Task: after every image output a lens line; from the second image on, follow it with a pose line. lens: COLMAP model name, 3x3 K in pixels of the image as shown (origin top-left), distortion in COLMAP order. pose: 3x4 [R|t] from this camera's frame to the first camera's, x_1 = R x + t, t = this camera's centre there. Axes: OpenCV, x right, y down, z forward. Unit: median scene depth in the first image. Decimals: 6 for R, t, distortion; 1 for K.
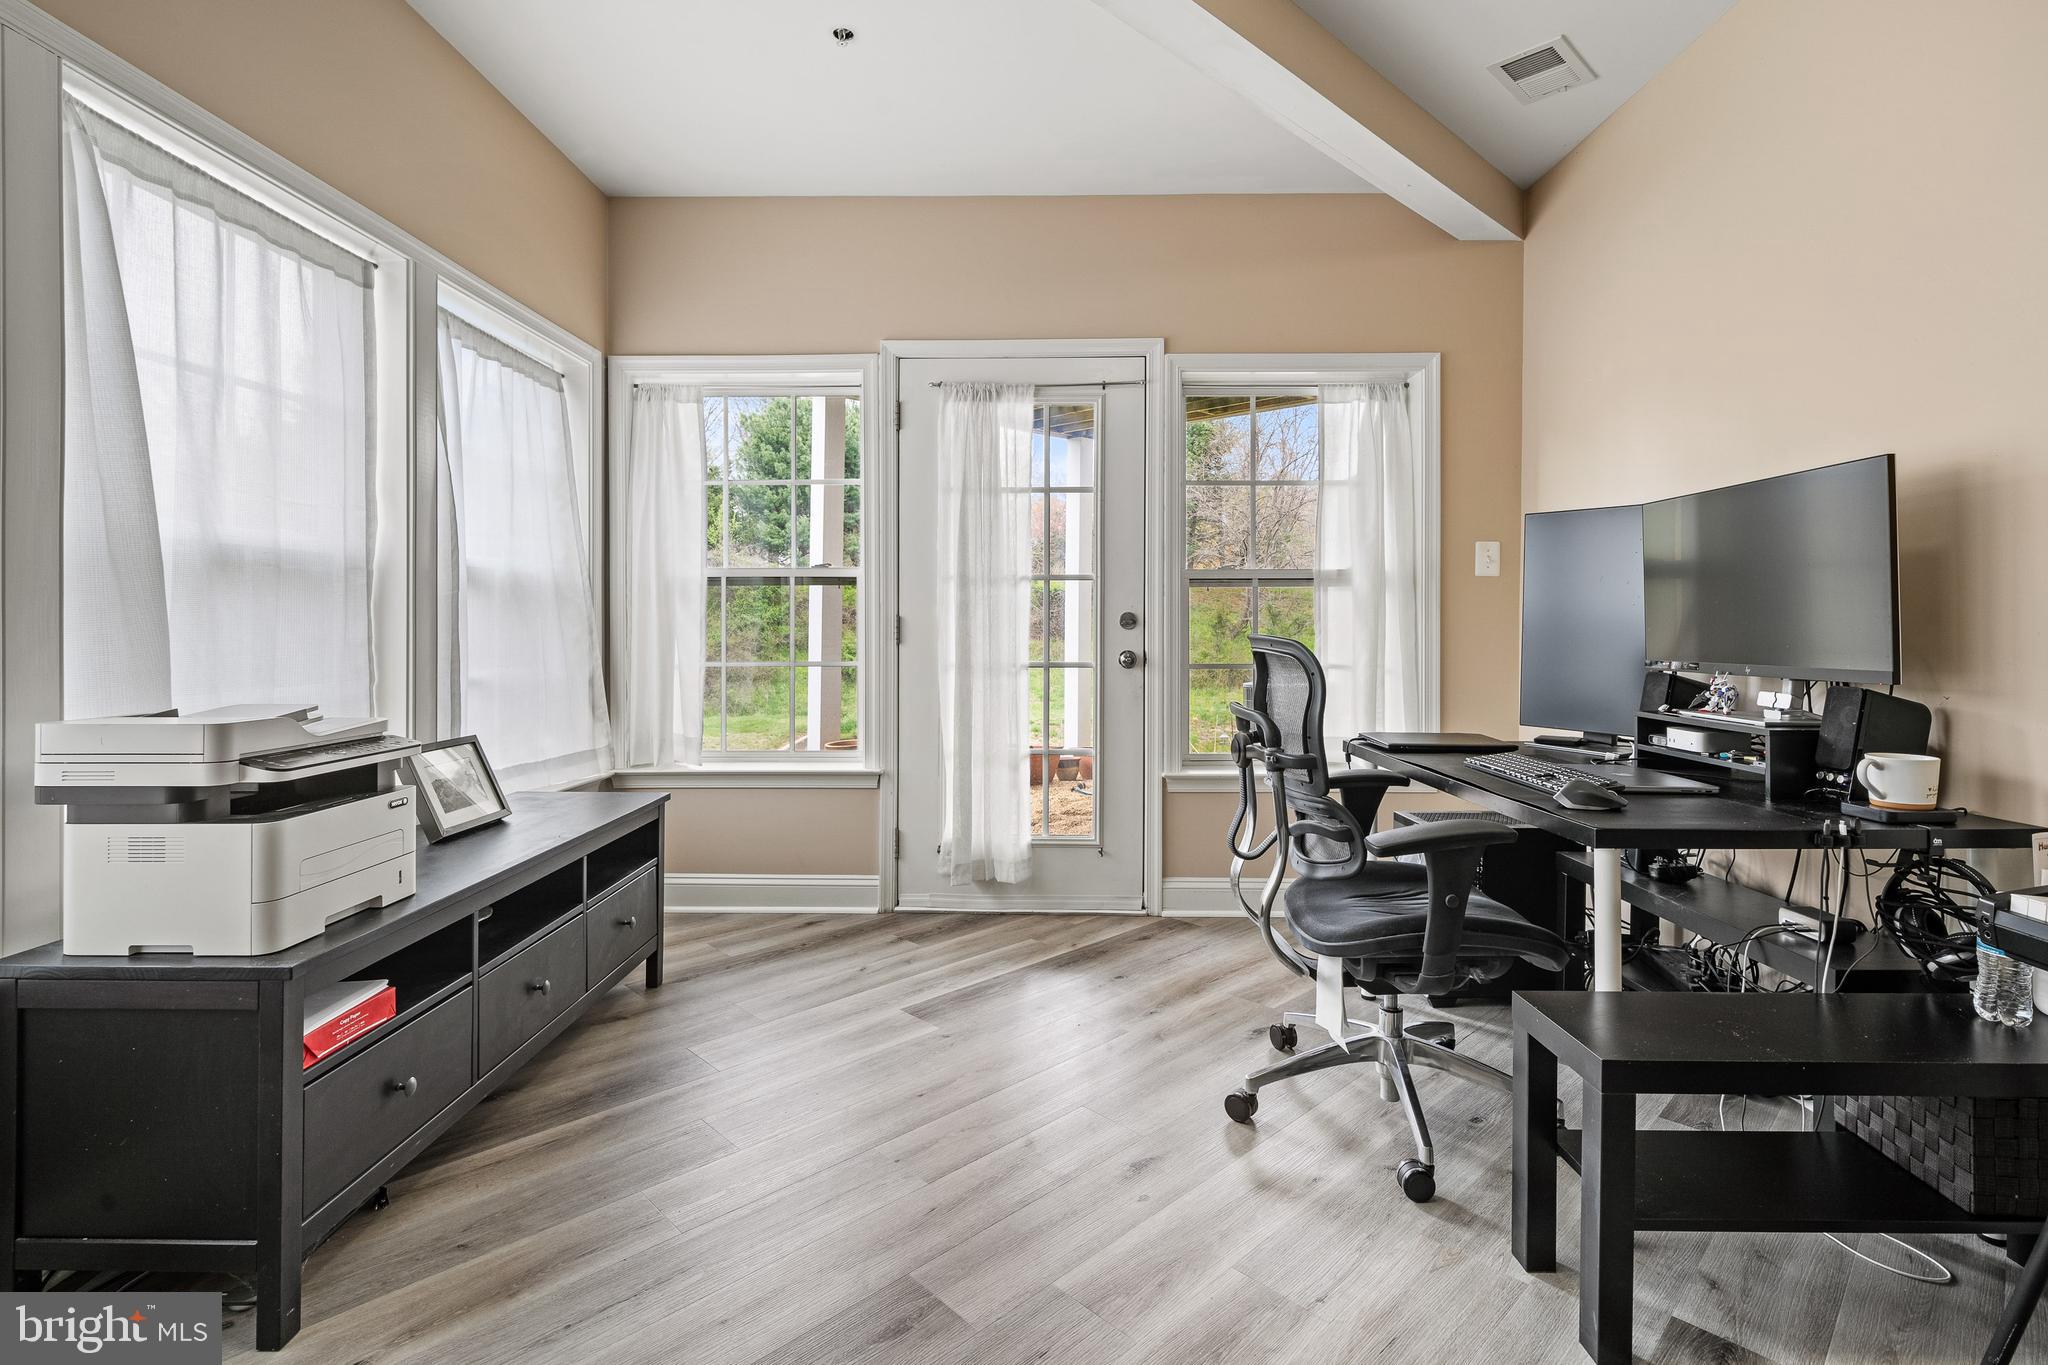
lens RADIAL K [[1016.5, 0, 1020.4], [0, 1016.5, 618.6], [0, 0, 1]] dist [0.001031, 0.000853]
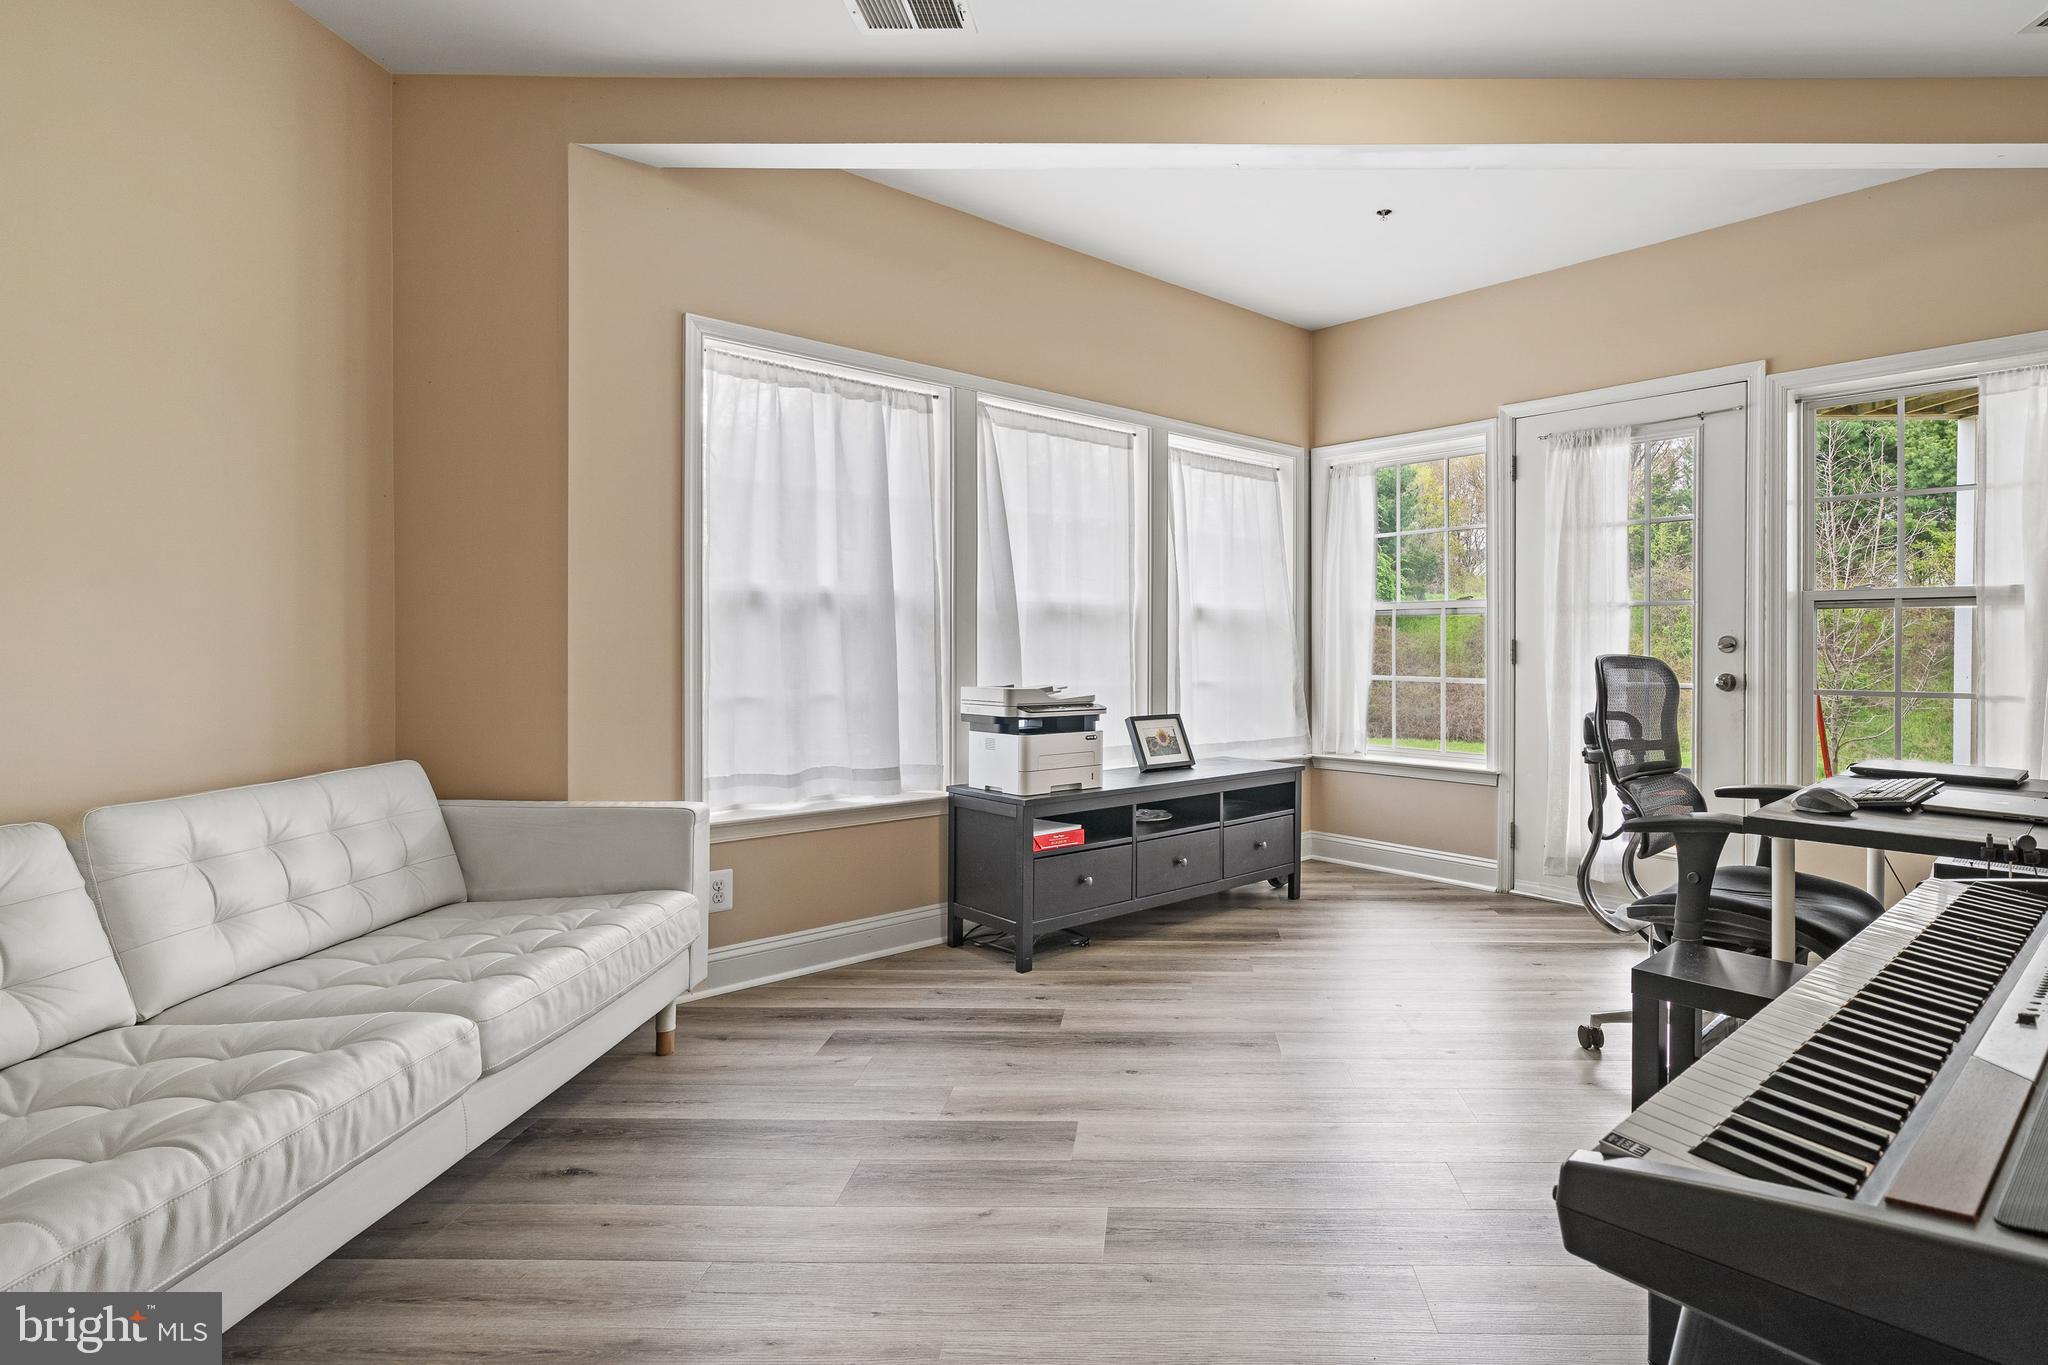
lens RADIAL K [[983.1, 0, 1021.2], [0, 983.1, 634.6], [0, 0, 1]] dist [-0.004163, -0.000484]
pose [[0.651621, -0.005298, -0.758526, 0.390833], [-0.000845, 0.999970, -0.007710, 0.000269], [0.758544, 0.005665, 0.651597, -0.172675]]
